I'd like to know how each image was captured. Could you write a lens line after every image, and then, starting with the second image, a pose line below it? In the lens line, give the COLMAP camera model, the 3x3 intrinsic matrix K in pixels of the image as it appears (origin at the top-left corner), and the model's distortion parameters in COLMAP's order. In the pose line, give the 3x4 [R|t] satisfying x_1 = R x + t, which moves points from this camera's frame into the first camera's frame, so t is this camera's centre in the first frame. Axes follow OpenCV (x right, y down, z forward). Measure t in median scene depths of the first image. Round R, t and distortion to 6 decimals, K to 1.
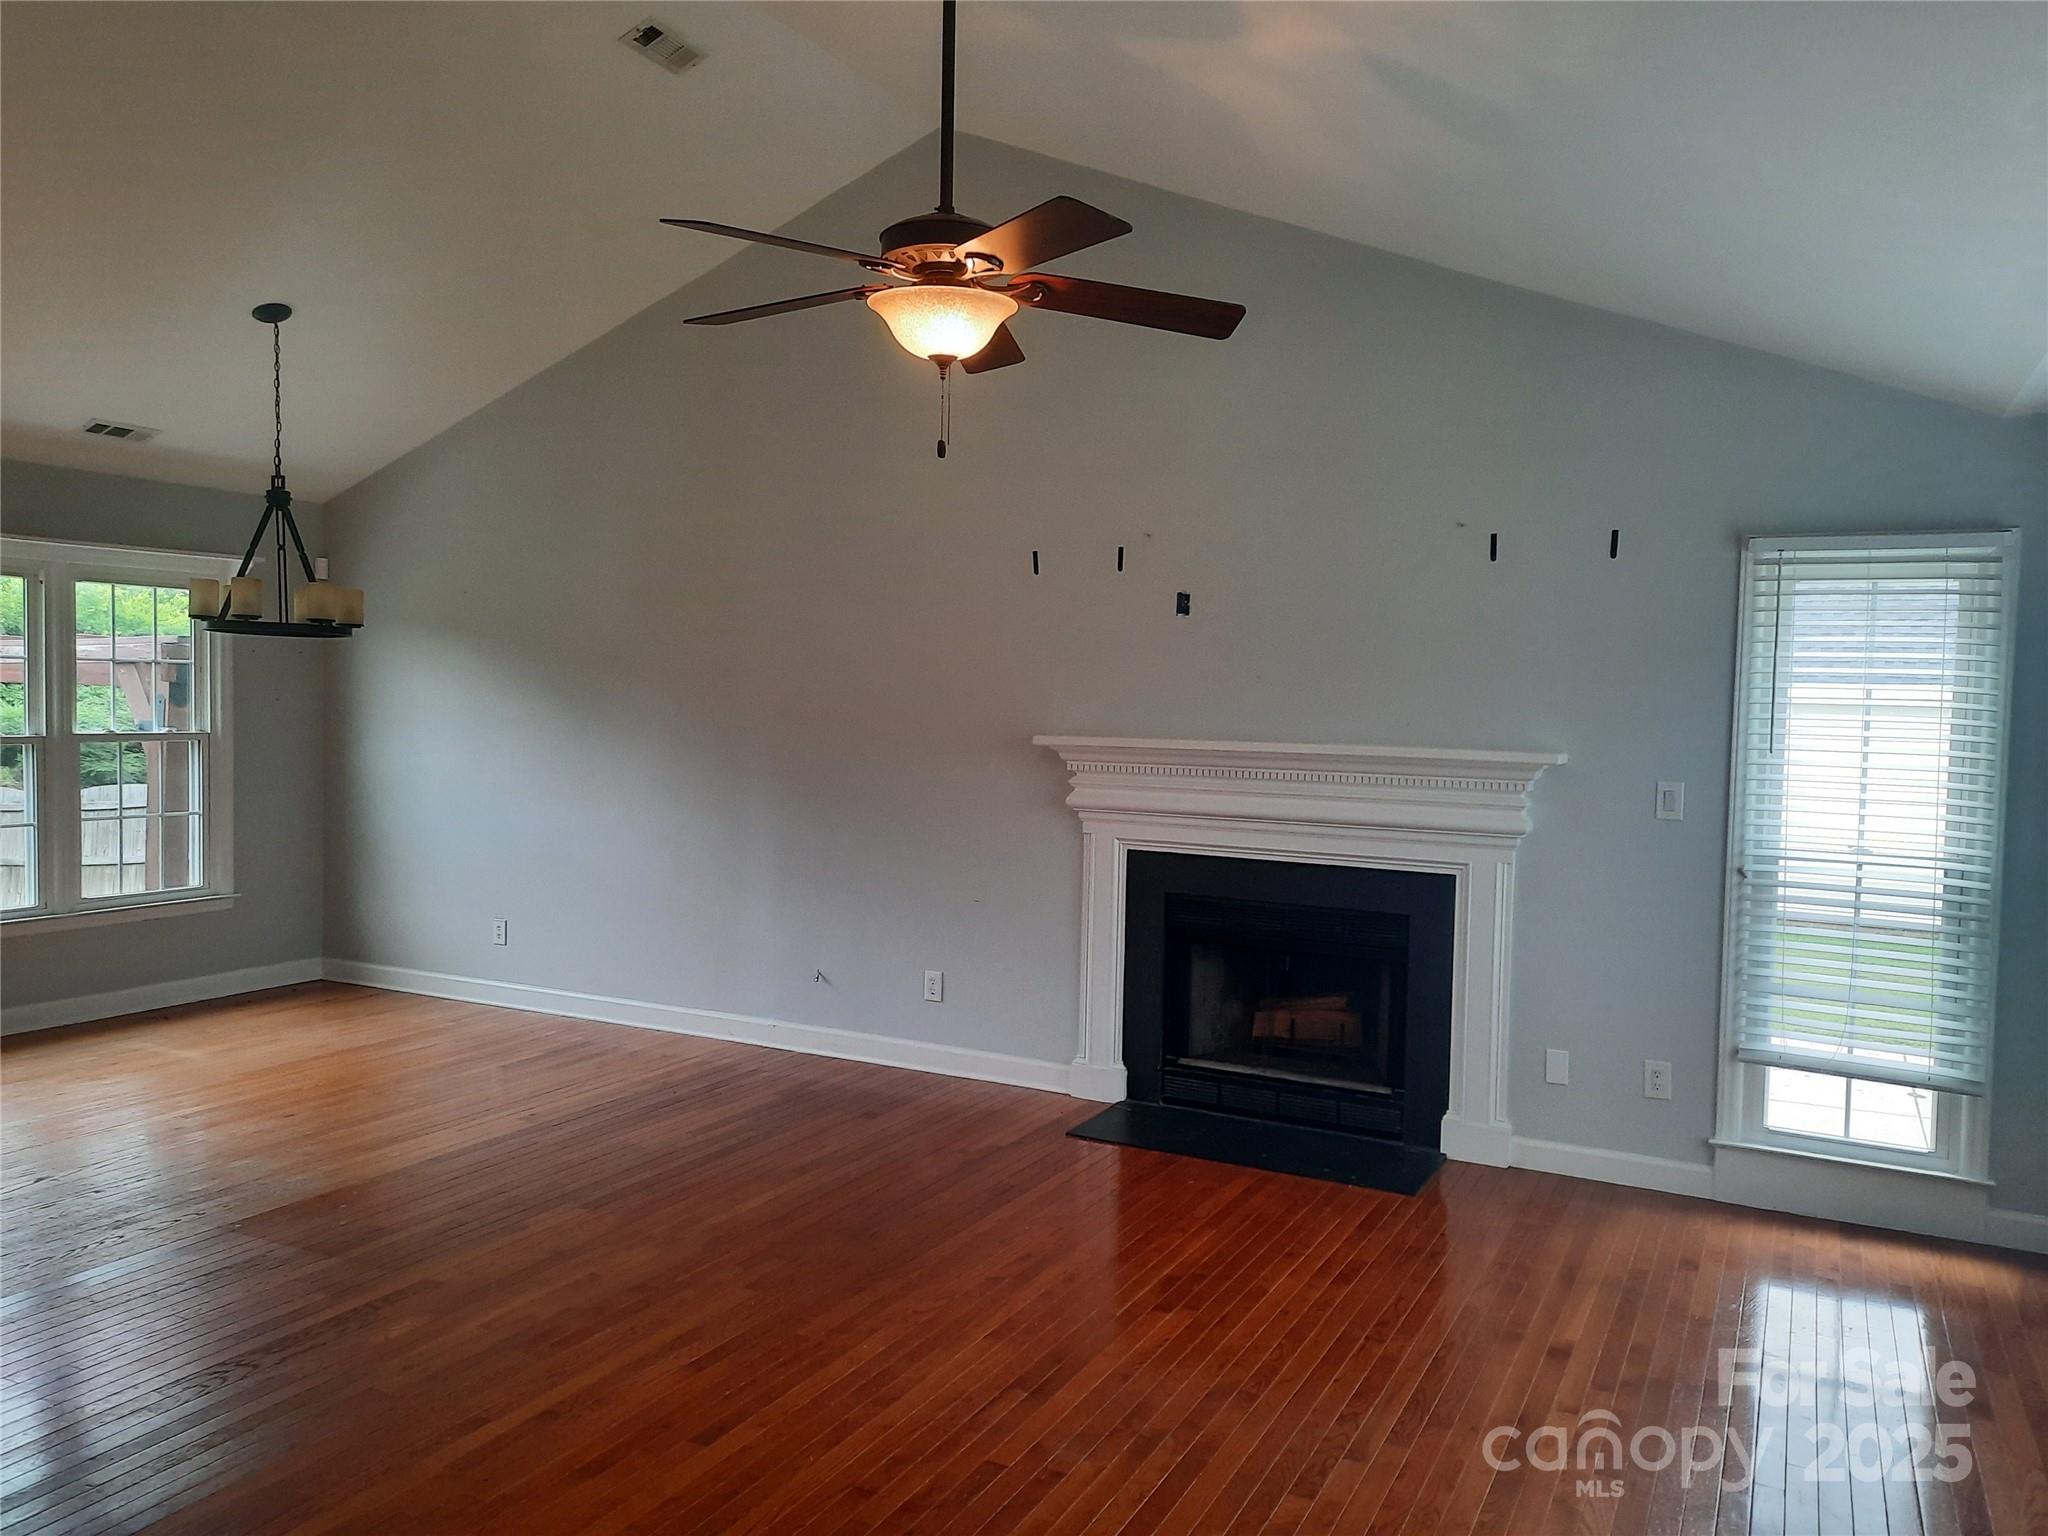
lens RADIAL K [[1500.3, 0, 1032.2], [0, 1500.3, 779.2], [0, 0, 1]] dist [0.075810, -0.084012]
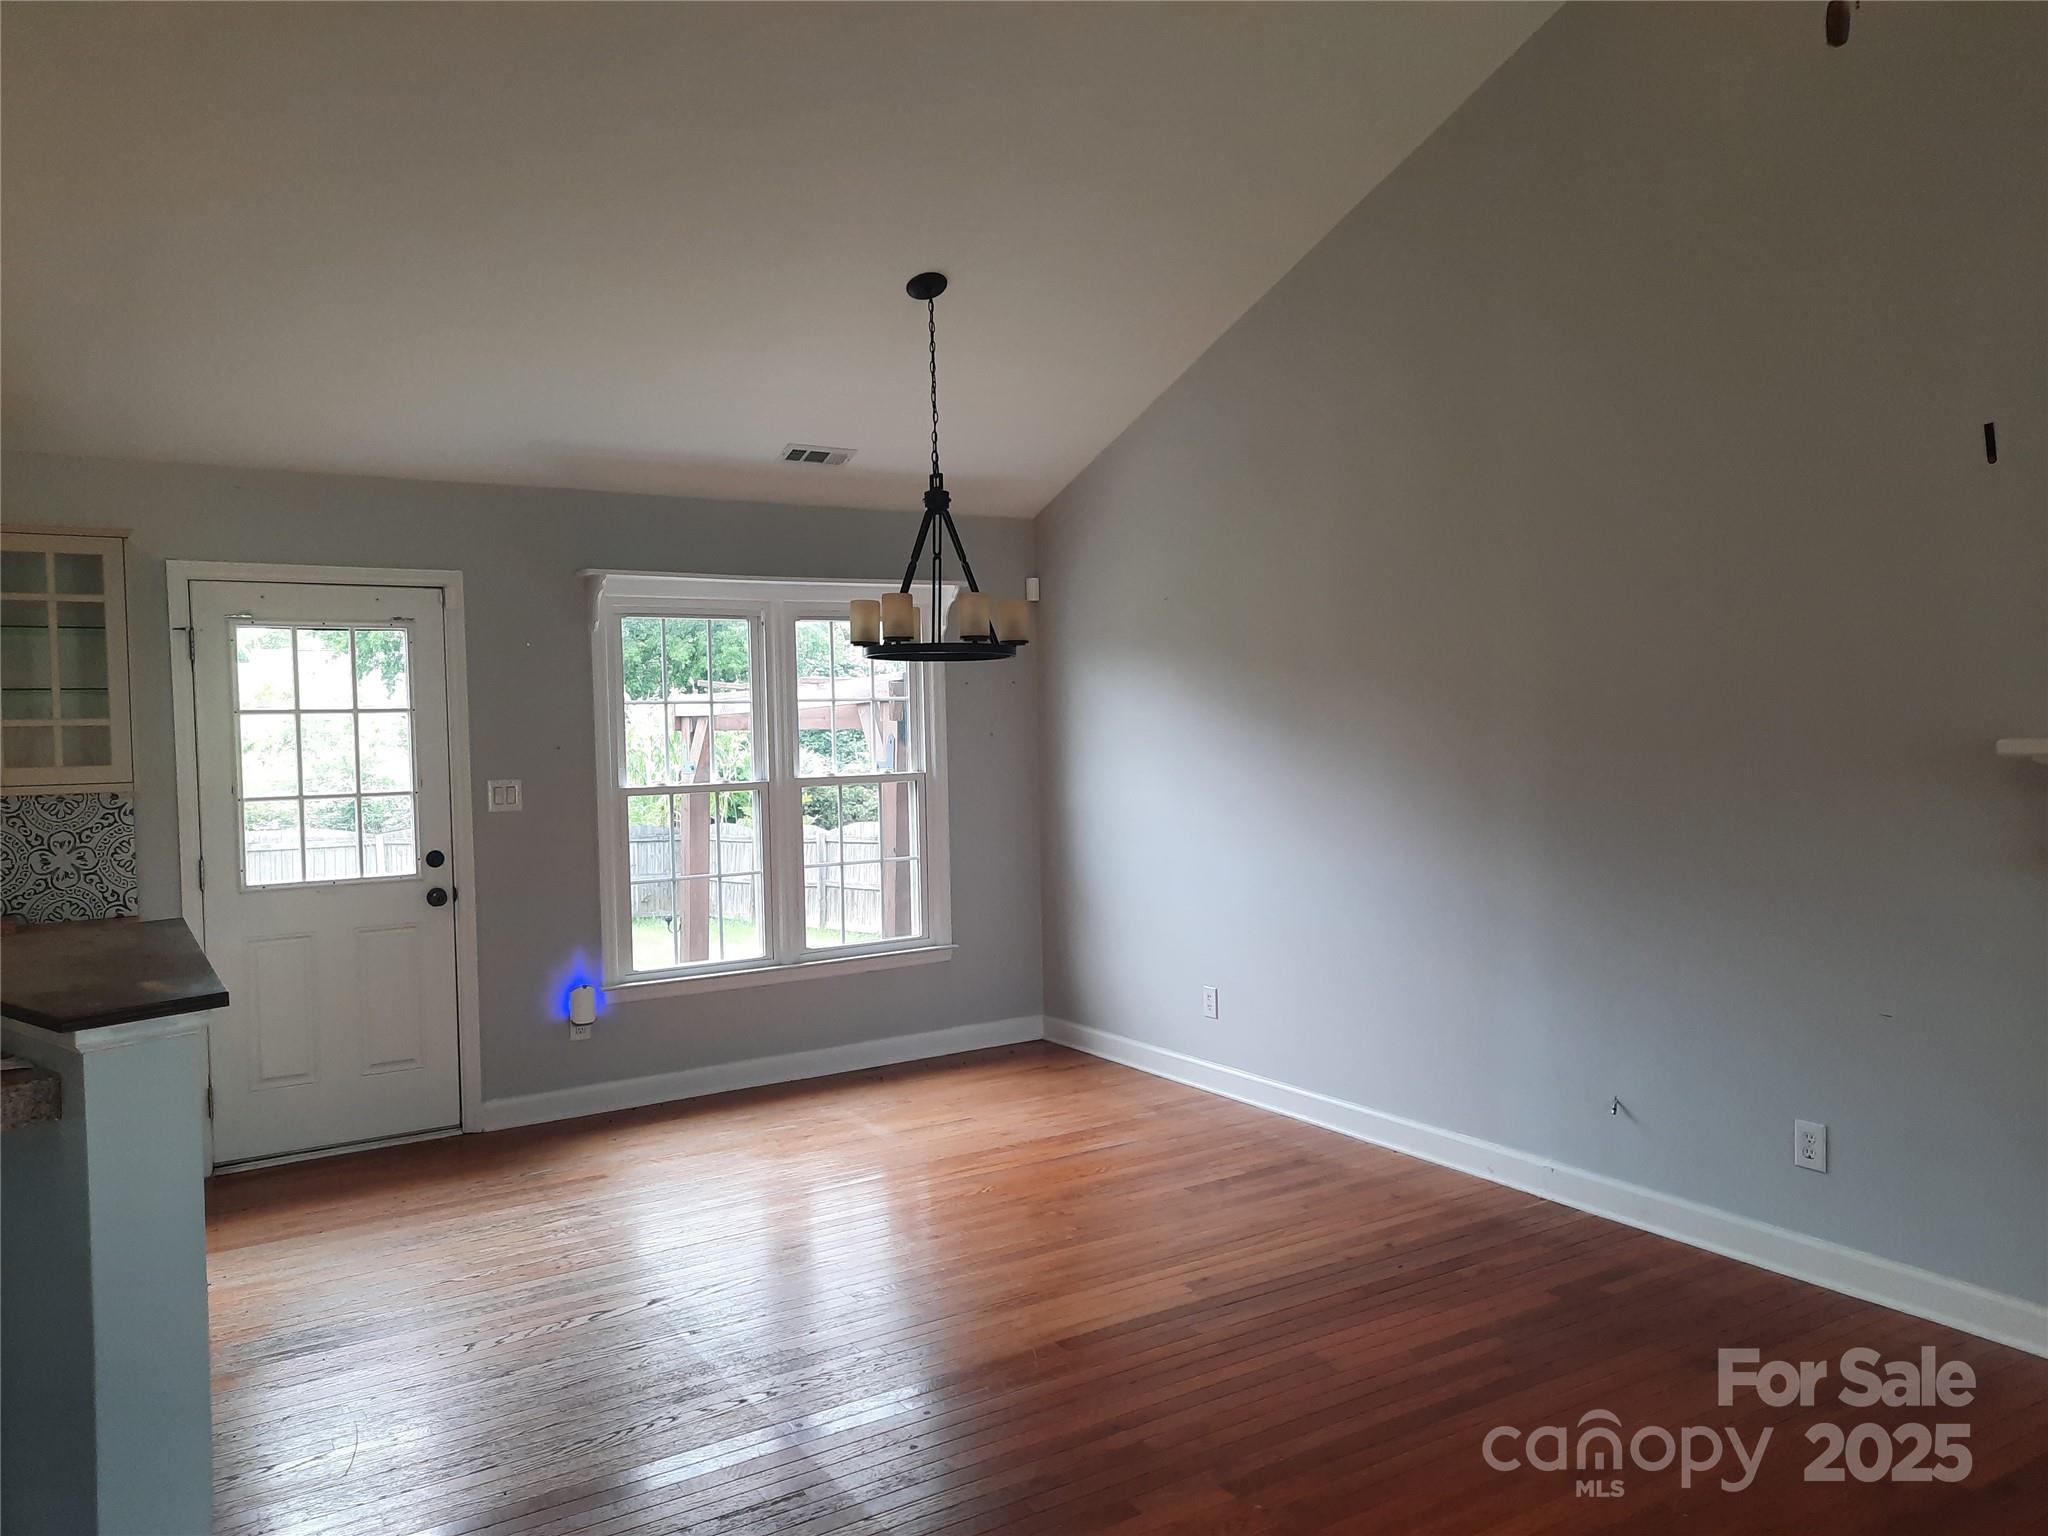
lens RADIAL K [[1500.3, 0, 1032.2], [0, 1500.3, 779.2], [0, 0, 1]] dist [0.075810, -0.084012]
pose [[0.865981, -0.025417, -0.499431, -0.024002], [0.017306, 0.999633, -0.020865, -0.006988], [0.499778, 0.009426, 0.866102, 0.269399]]
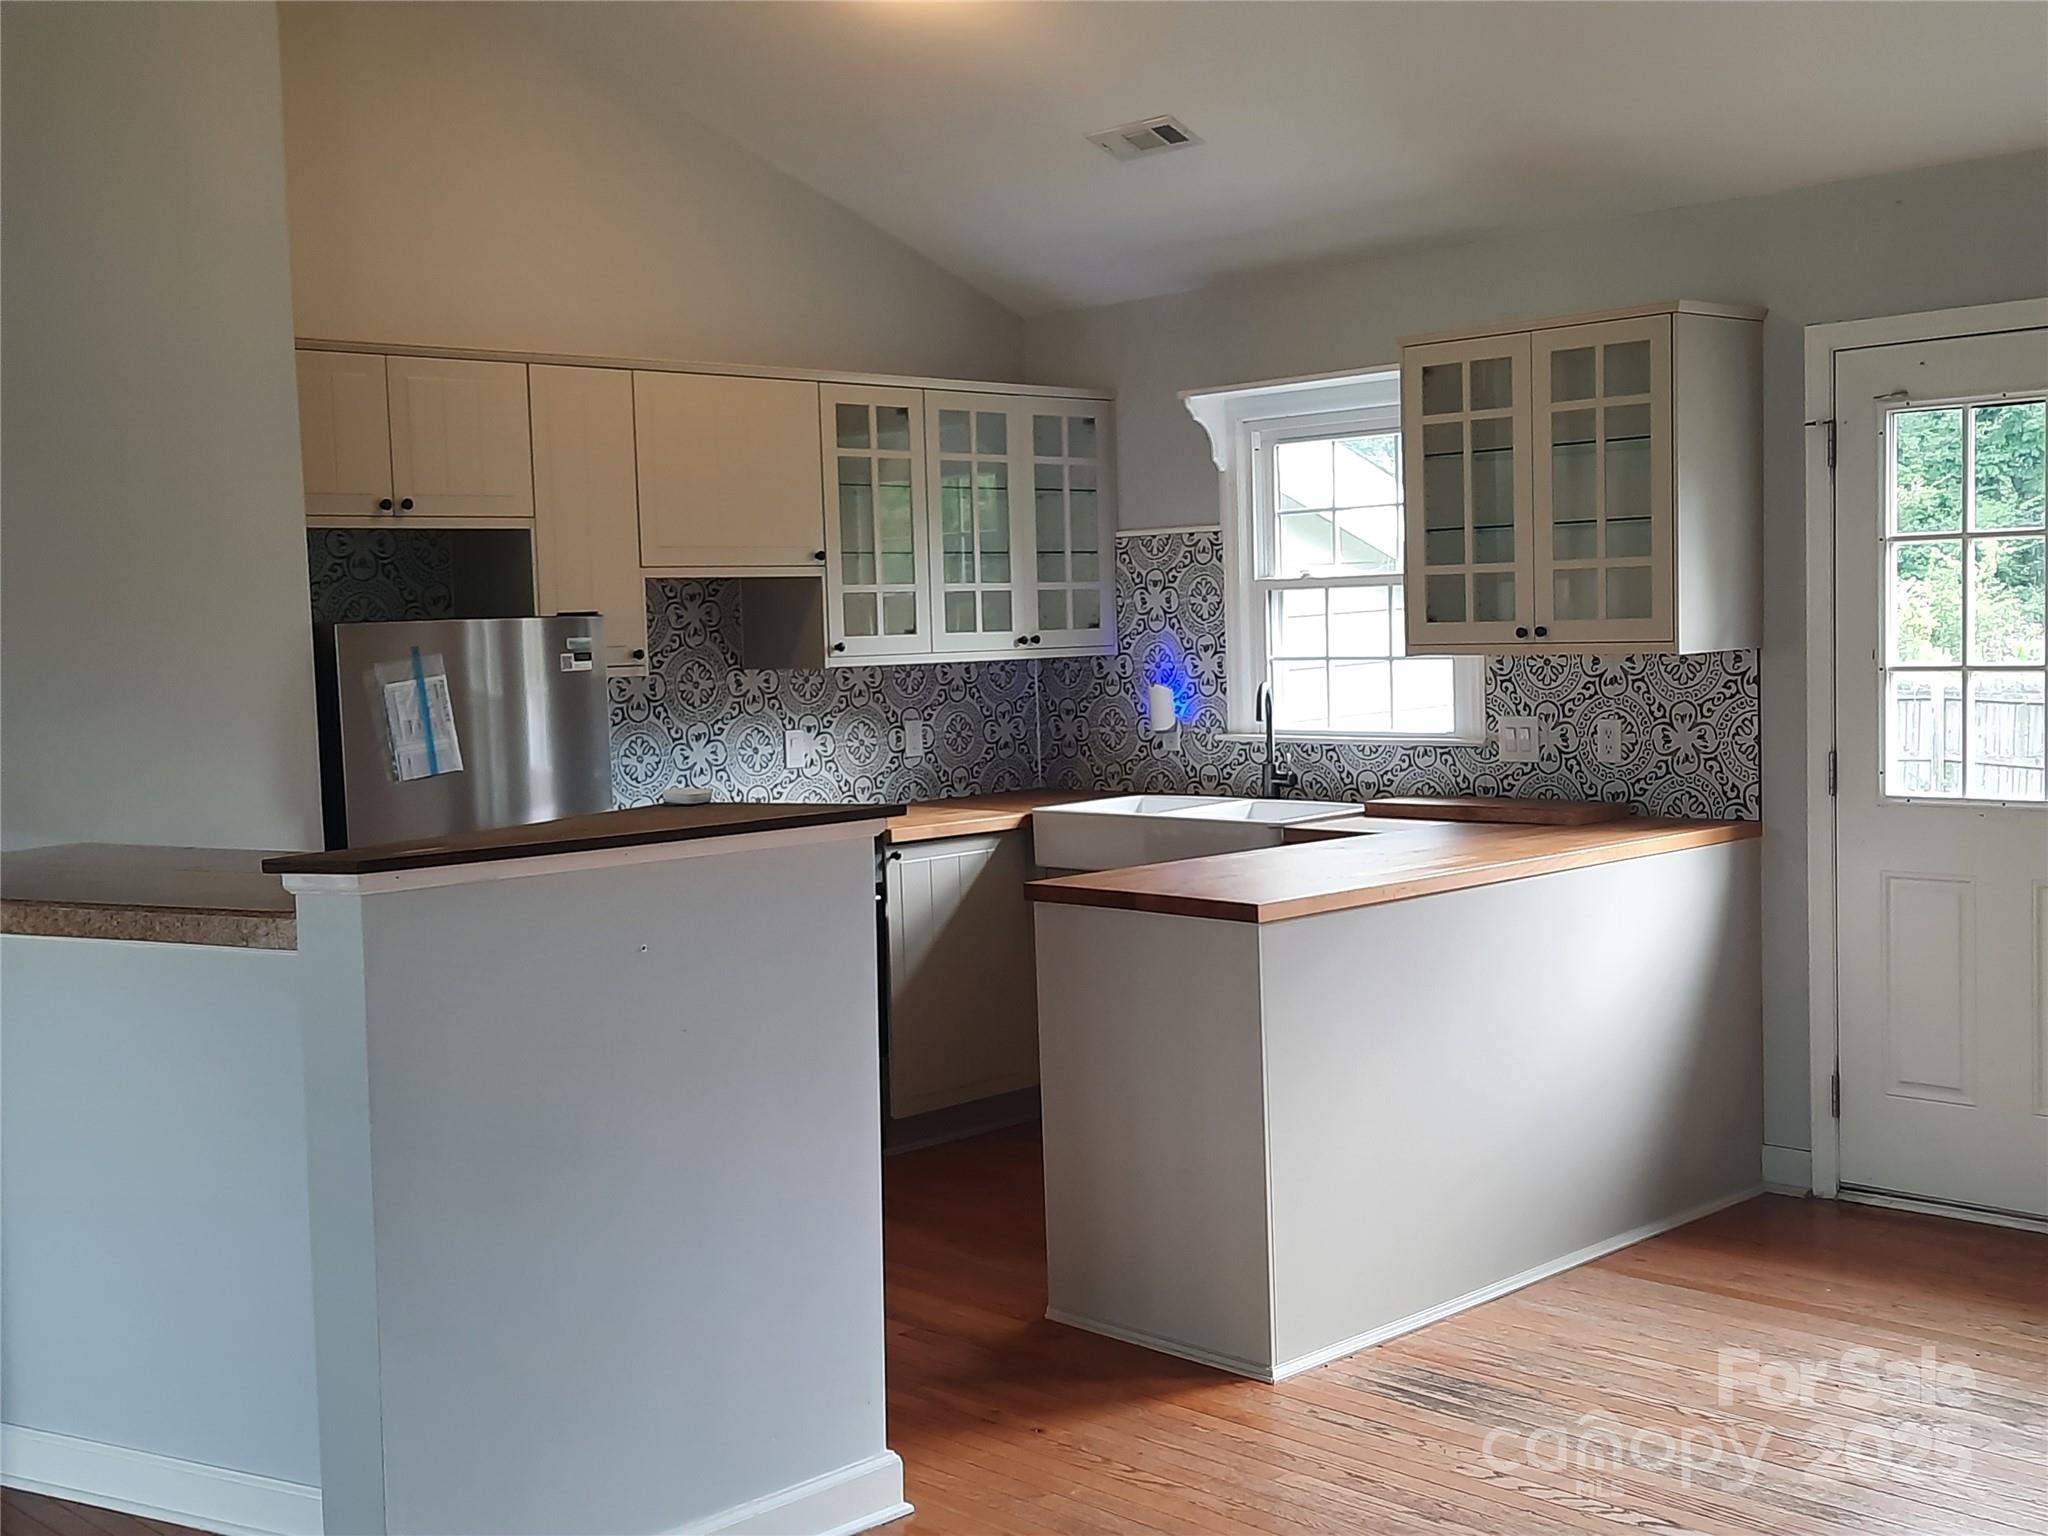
lens RADIAL K [[2327.5, 0, 1024.0], [0, 2327.5, 768.0], [0, 0, 1]] dist [0.179549, -0.499078]
pose [[-0.317818, 0.048965, -0.946887, 0.115836], [-0.026585, 0.997813, 0.060522, -0.027449], [0.947779, 0.044408, -0.315821, 0.728081]]
